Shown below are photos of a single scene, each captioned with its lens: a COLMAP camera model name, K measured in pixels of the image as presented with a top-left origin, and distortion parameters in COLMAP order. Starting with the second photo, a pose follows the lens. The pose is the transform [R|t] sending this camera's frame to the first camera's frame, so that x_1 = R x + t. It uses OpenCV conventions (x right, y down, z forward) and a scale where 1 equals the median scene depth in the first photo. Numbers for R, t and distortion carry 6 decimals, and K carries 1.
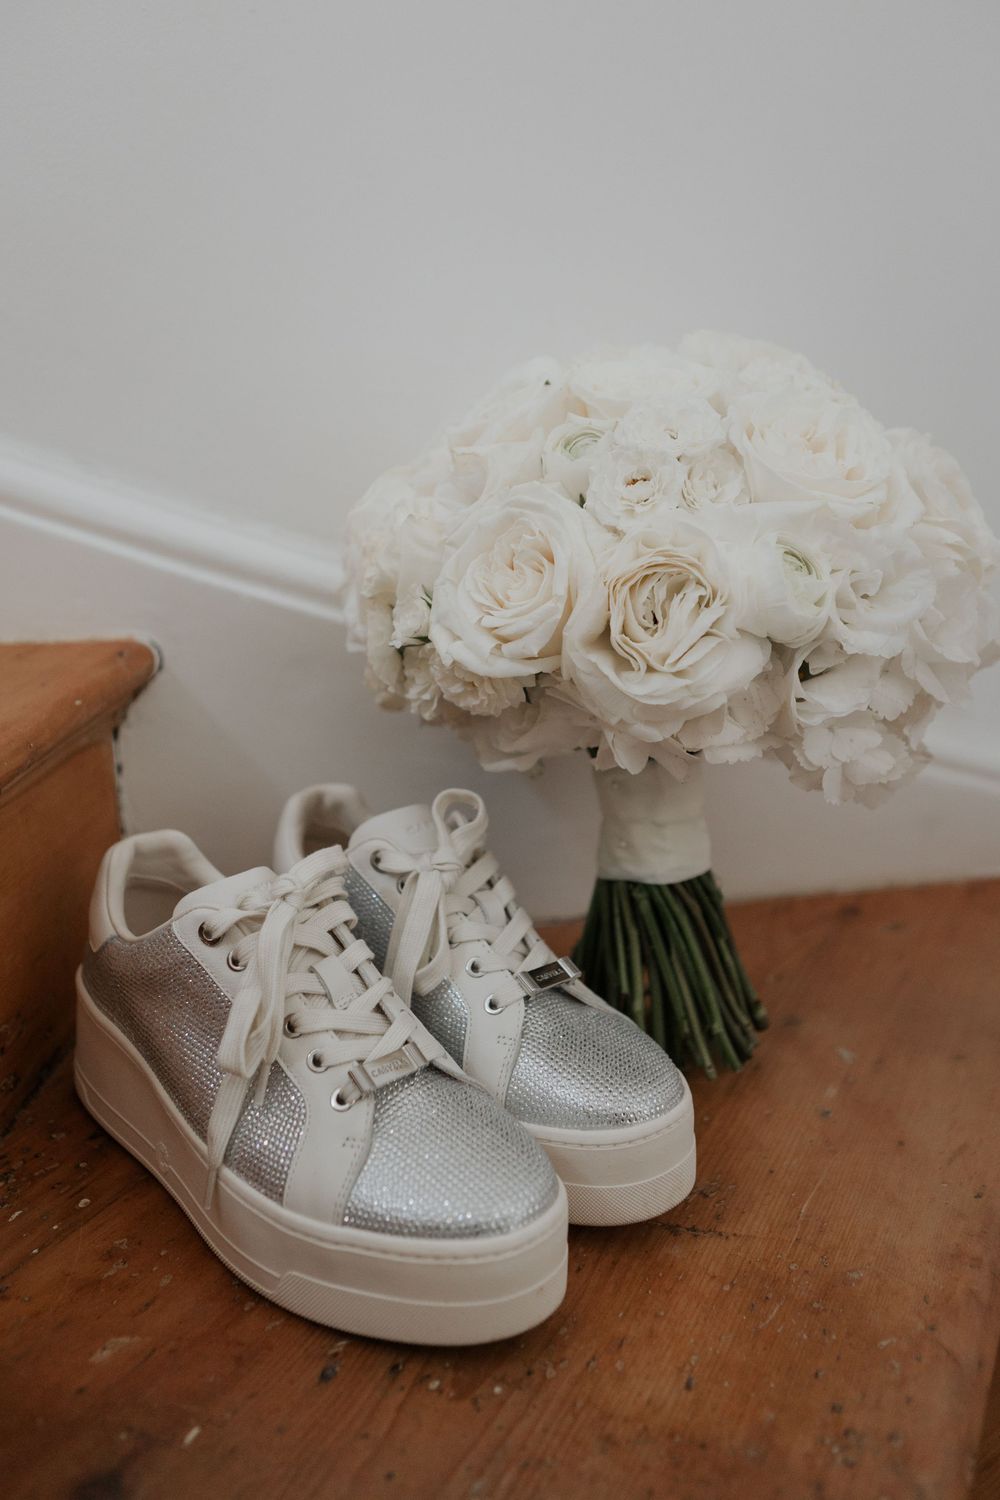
lens RADIAL K [[1281.3, 0, 451.0], [0, 1281.3, 755.3], [0, 0, 1]] dist [0.056585, -0.098872]
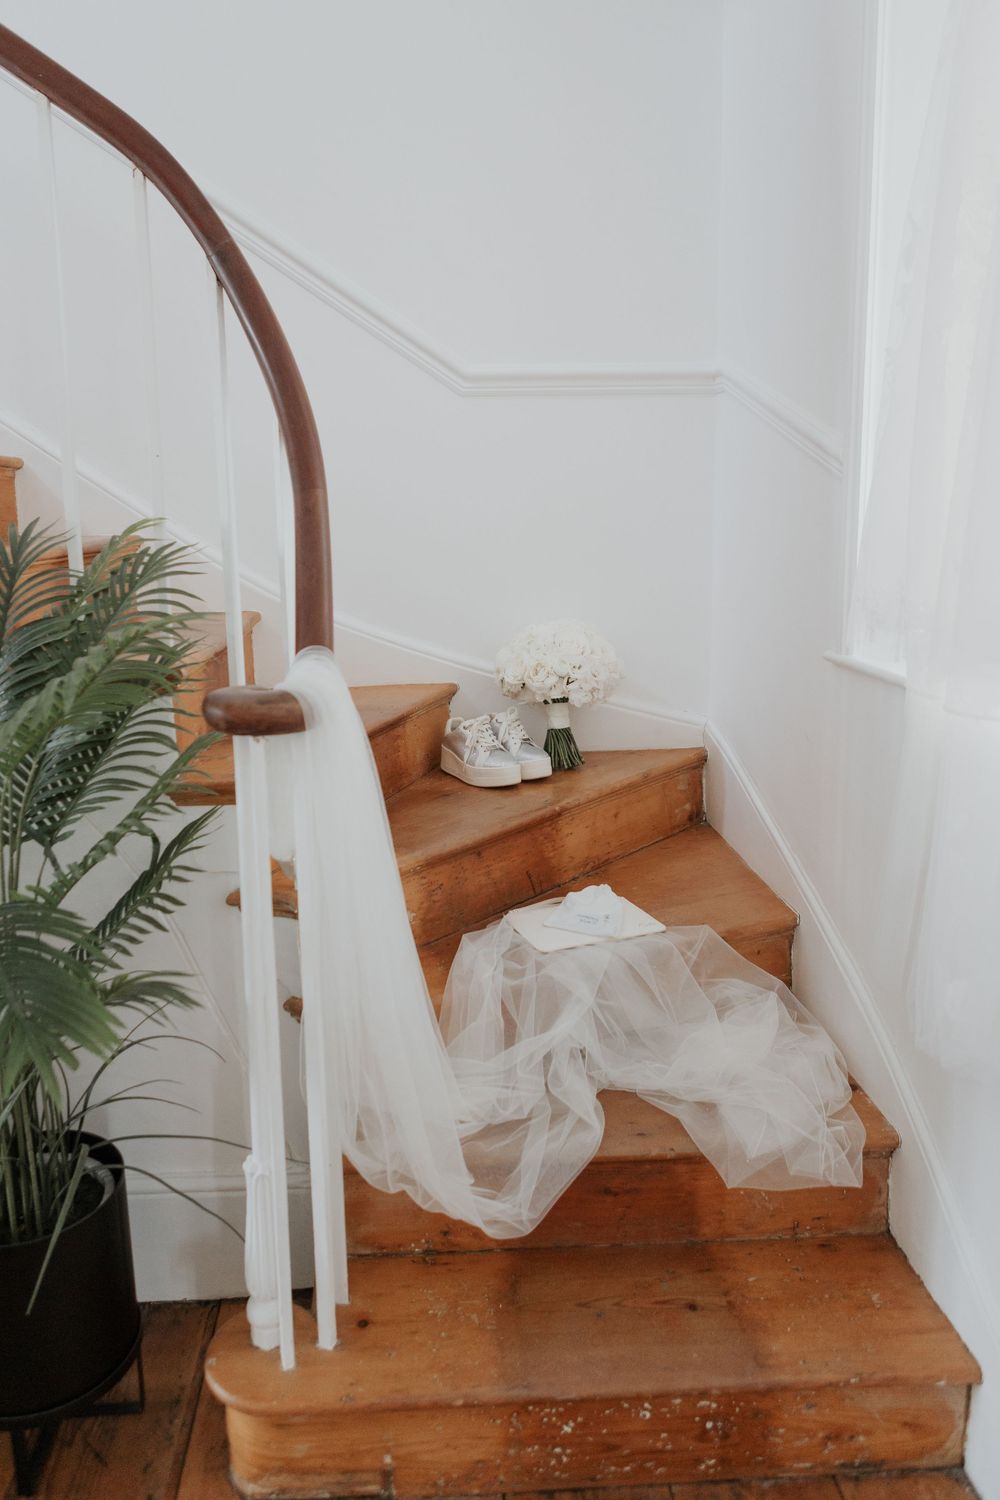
lens RADIAL K [[1117.1, 0, 500.0], [0, 1117.1, 750.0], [0, 0, 1]] dist [-0.000253, -0.000022]
pose [[0.978985, -0.011005, -0.203637, 0.925178], [-0.008455, 0.995494, -0.094449, 0.661708], [0.203759, 0.094186, 0.974480, -3.602077]]
